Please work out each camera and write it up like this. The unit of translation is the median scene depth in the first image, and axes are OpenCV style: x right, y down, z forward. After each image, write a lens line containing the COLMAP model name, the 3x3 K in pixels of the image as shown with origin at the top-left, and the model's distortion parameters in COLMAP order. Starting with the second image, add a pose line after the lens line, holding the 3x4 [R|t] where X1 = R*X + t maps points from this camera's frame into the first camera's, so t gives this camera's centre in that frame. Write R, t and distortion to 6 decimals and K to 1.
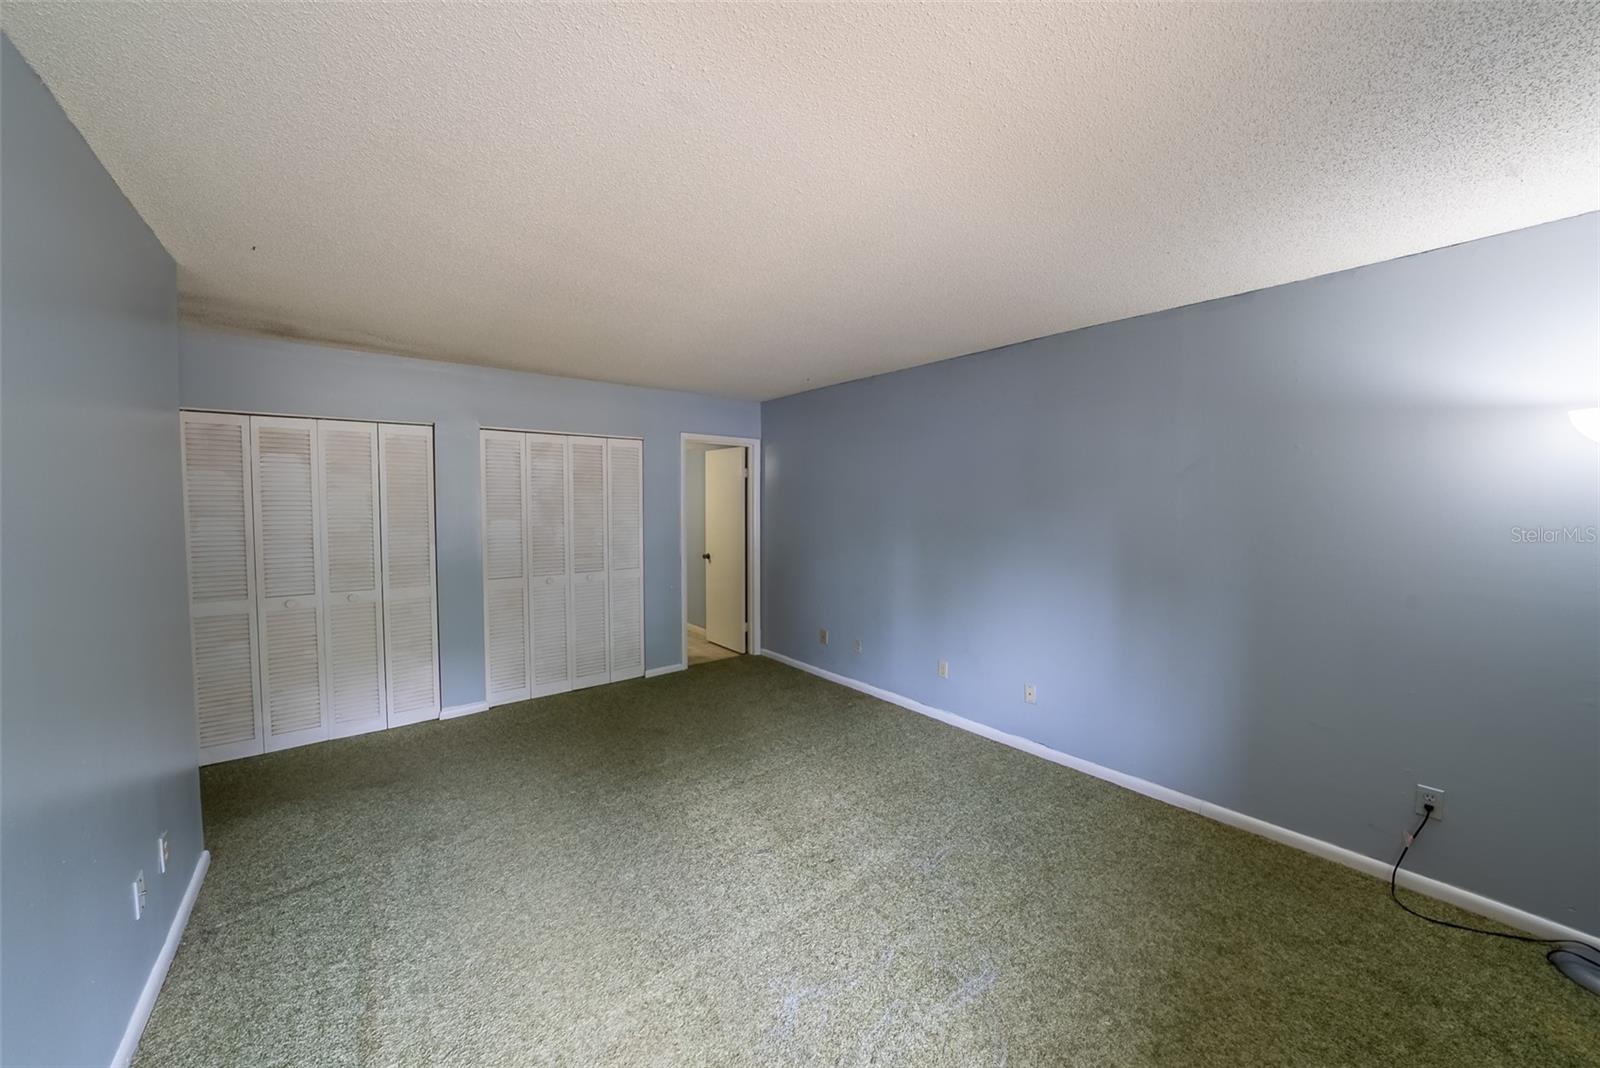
lens RADIAL K [[563.0, 0, 805.7], [0, 563.0, 526.1], [0, 0, 1]] dist [-0.028876, 0.005035]
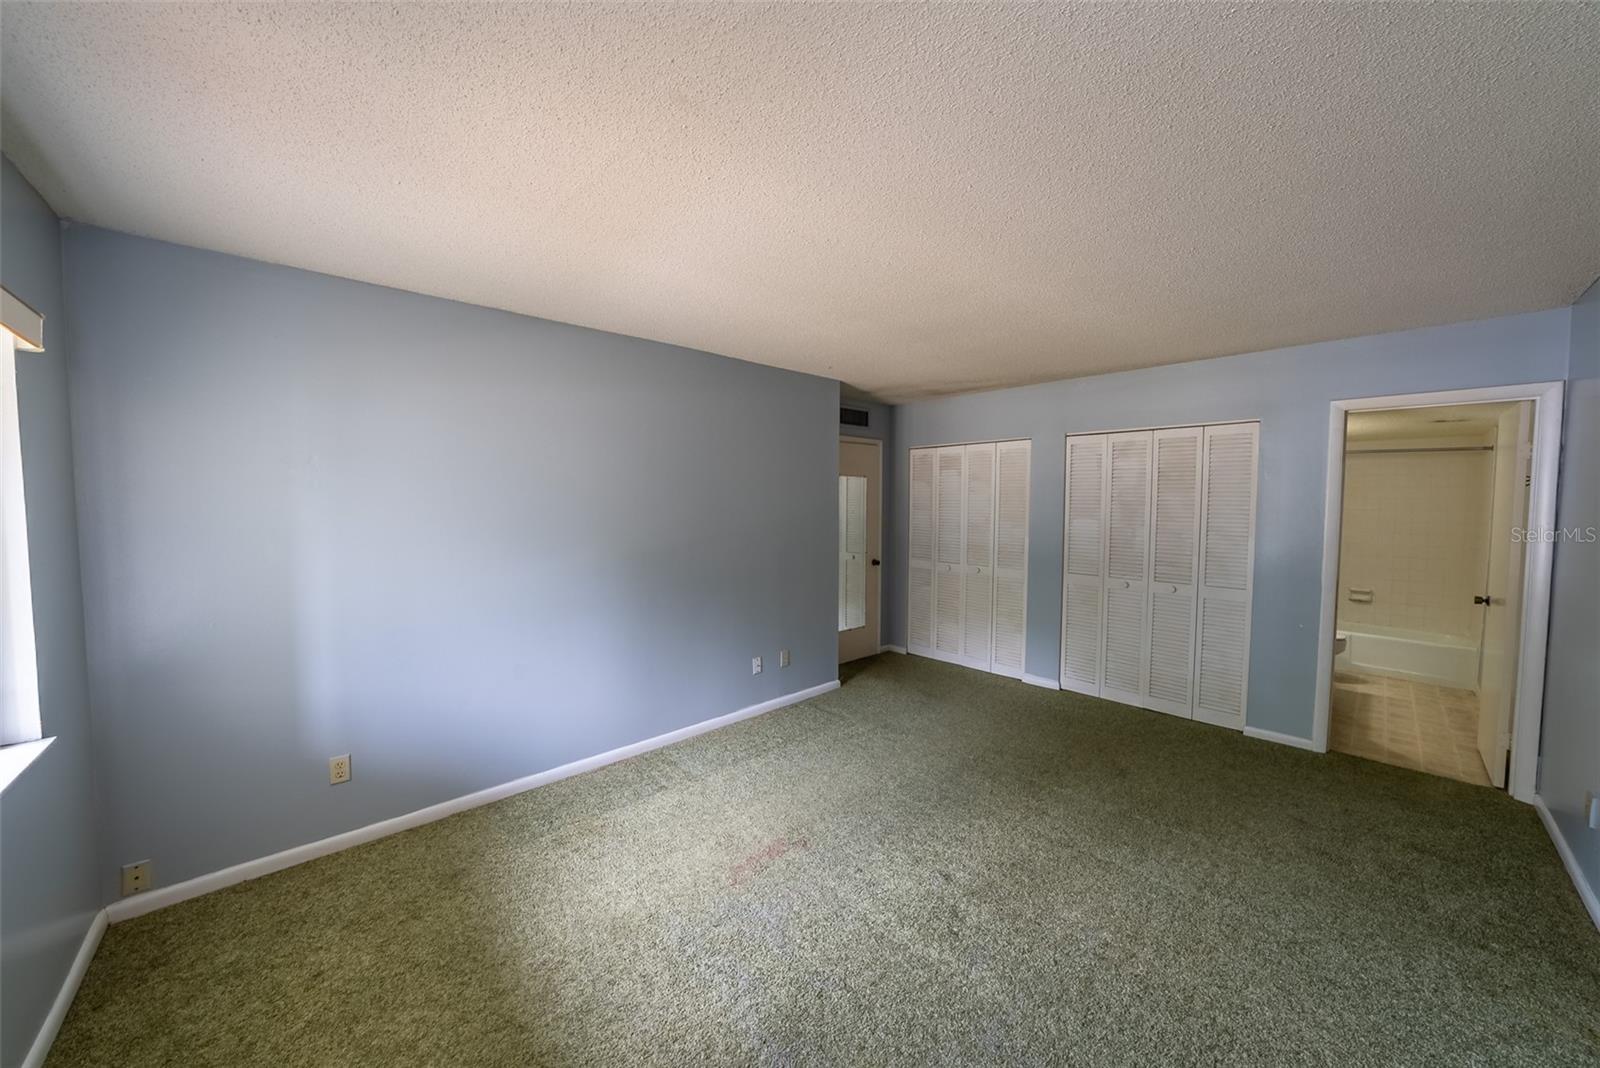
lens RADIAL K [[563.0, 0, 805.7], [0, 563.0, 526.1], [0, 0, 1]] dist [-0.028876, 0.005035]
pose [[0.066505, 0.047301, -0.996664, 0.478336], [-0.047008, 0.997915, 0.044224, -0.020310], [0.996678, 0.043910, 0.068589, 0.399437]]
